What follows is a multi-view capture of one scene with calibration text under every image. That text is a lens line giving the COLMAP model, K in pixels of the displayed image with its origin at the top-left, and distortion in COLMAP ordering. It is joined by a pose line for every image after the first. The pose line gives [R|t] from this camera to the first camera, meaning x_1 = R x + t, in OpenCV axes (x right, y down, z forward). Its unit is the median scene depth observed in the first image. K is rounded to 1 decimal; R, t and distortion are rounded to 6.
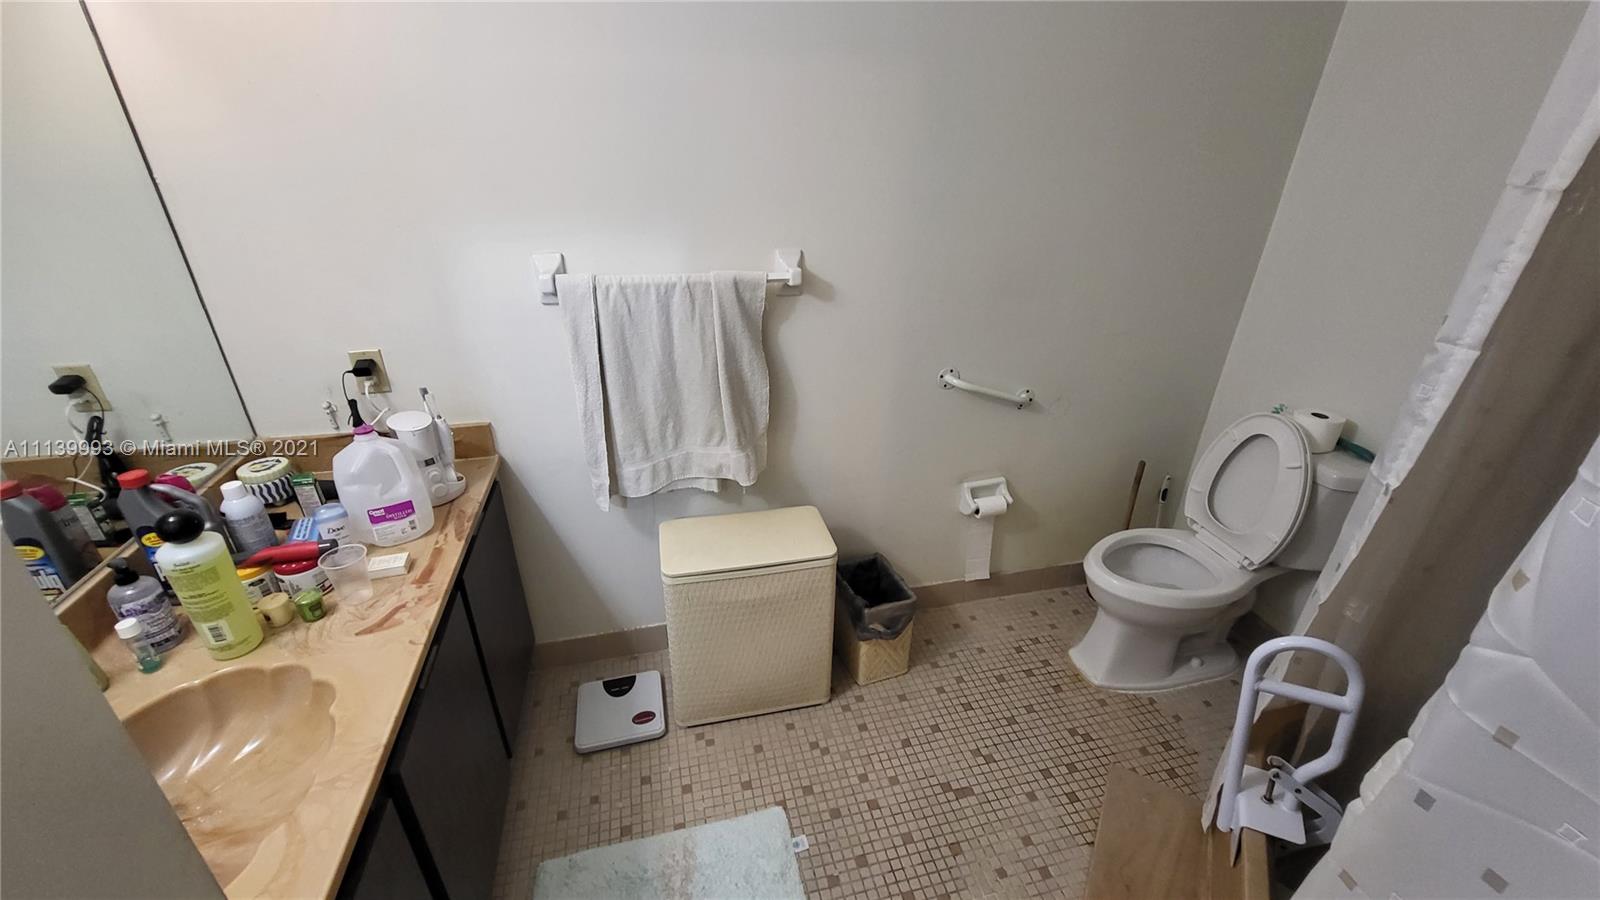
lens RADIAL K [[636.3, 0, 798.8], [0, 636.3, 453.7], [0, 0, 1]] dist [0.002024, -0.000830]
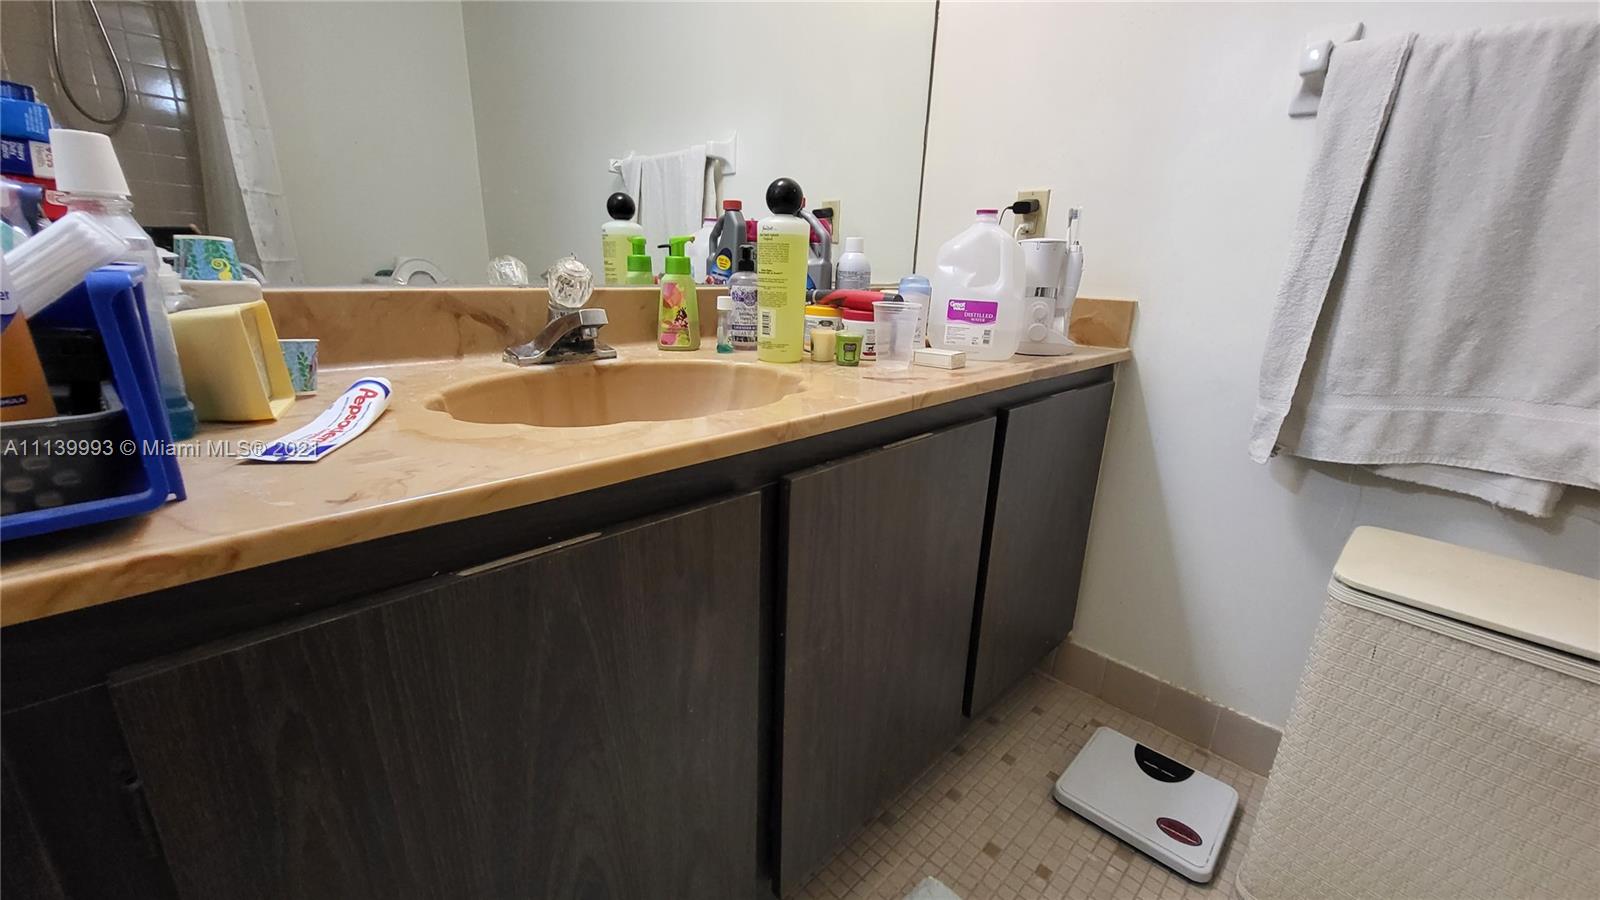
lens RADIAL K [[636.3, 0, 798.8], [0, 636.3, 453.7], [0, 0, 1]] dist [0.002024, -0.000830]
pose [[0.518106, 0.251731, -0.817434, -0.044400], [-0.403414, 0.914649, 0.025977, 0.270638], [0.754204, 0.316305, 0.575436, 0.362009]]
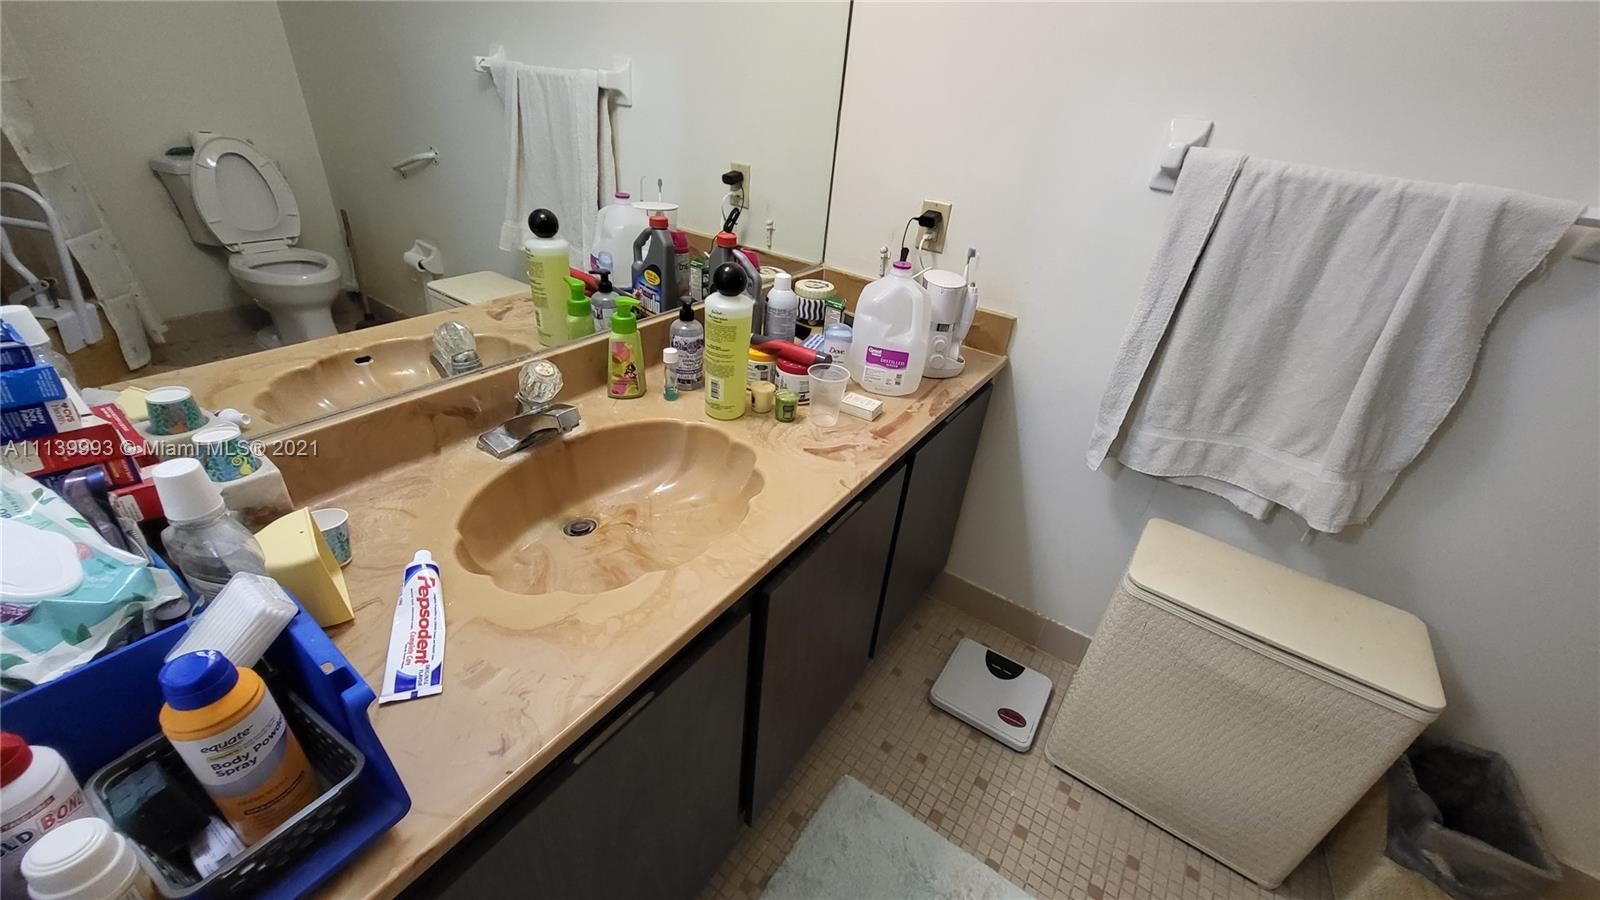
lens RADIAL K [[636.3, 0, 798.8], [0, 636.3, 453.7], [0, 0, 1]] dist [0.002024, -0.000830]
pose [[0.666323, 0.421714, -0.614956, -0.078336], [-0.400941, 0.897972, 0.181365, 0.084635], [0.628698, 0.125713, 0.767421, 0.186135]]
